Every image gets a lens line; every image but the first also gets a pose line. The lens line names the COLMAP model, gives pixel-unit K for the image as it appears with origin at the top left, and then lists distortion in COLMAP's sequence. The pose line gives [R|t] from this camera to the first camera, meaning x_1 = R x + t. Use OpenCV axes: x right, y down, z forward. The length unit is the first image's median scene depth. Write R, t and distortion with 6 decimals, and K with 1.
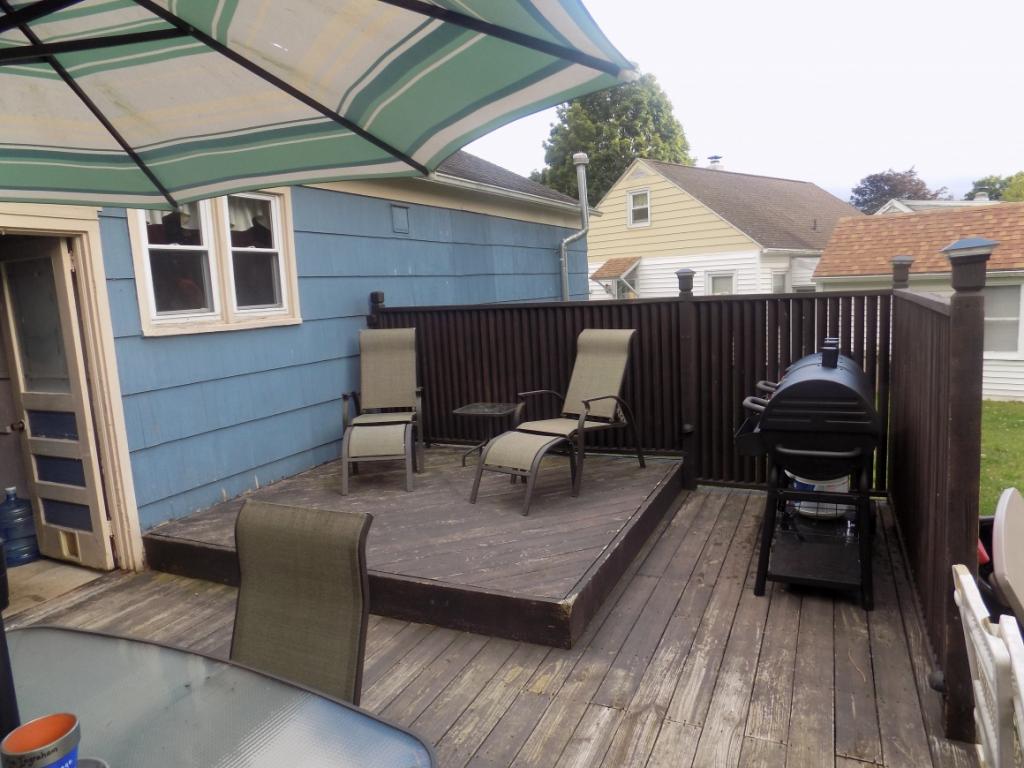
lens RADIAL K [[670.5, 0, 511.4], [0, 670.5, 379.6], [0, 0, 1]] dist [-0.005035, 0.000882]
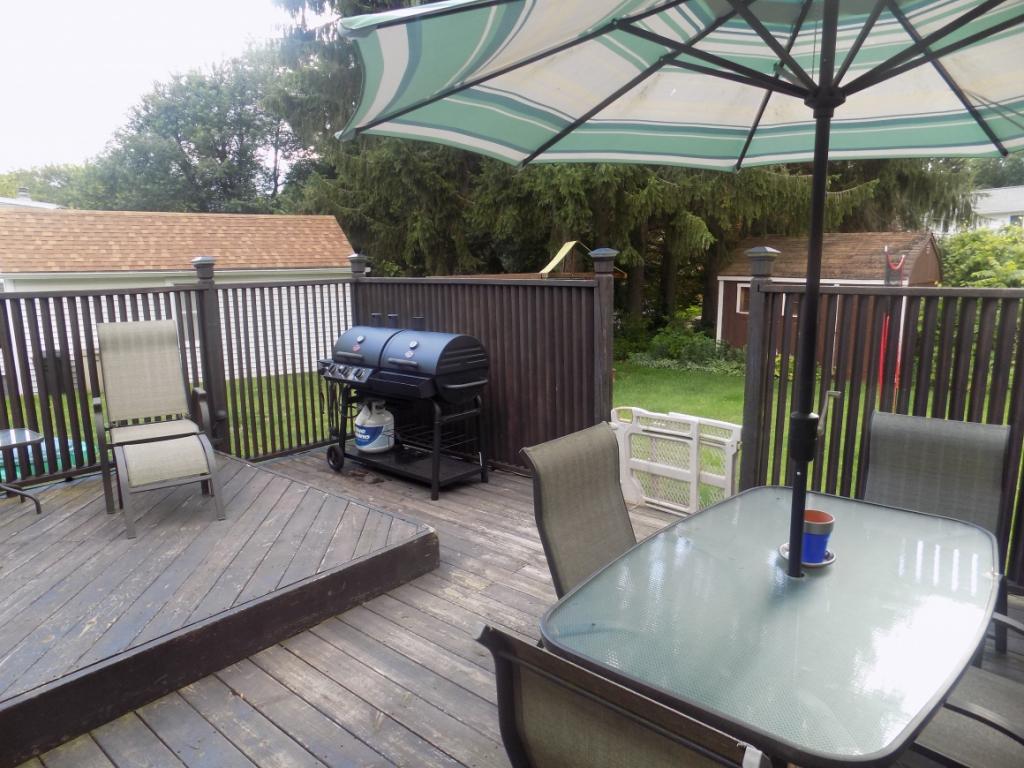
lens RADIAL K [[670.5, 0, 512.9], [0, 670.5, 384.9], [0, 0, 1]] dist [-0.005035, 0.000882]
pose [[0.318681, -0.131412, 0.938708, -0.884710], [0.128960, 0.987145, 0.094412, -0.016177], [-0.939048, 0.090969, 0.331531, 0.411116]]
